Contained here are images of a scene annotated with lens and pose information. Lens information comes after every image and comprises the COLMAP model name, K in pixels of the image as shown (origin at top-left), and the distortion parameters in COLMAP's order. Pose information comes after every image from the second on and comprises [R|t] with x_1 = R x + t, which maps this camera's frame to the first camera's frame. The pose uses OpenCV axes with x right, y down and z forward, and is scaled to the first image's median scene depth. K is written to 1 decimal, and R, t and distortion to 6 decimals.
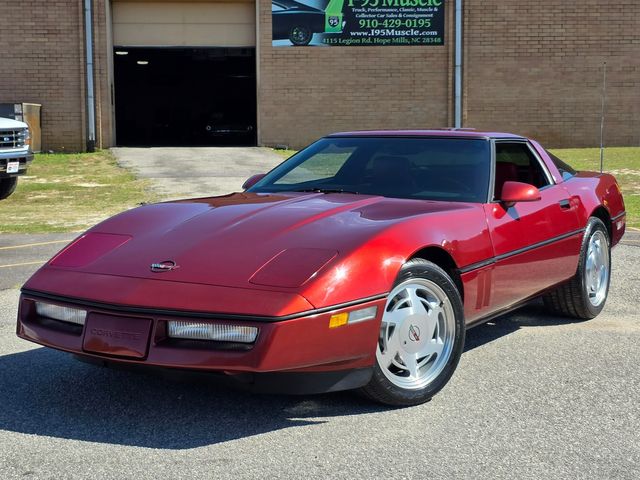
lens RADIAL K [[1044.4, 0, 365.7], [0, 1044.4, 216.6], [0, 0, 1]] dist [0.080085, -0.086408]
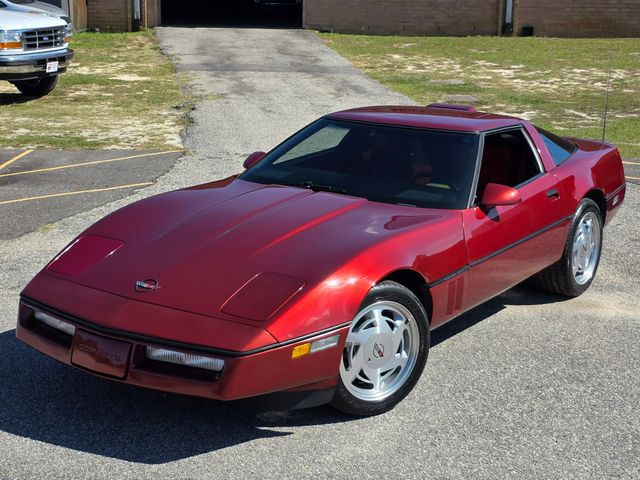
lens RADIAL K [[1039.1, 0, 348.1], [0, 1039.1, 239.7], [0, 0, 1]] dist [0.106834, -0.203784]
pose [[0.997639, 0.039880, -0.055910, 0.058457], [-0.031858, 0.989966, 0.137665, -0.122757], [0.060839, -0.135559, 0.988900, -0.039437]]
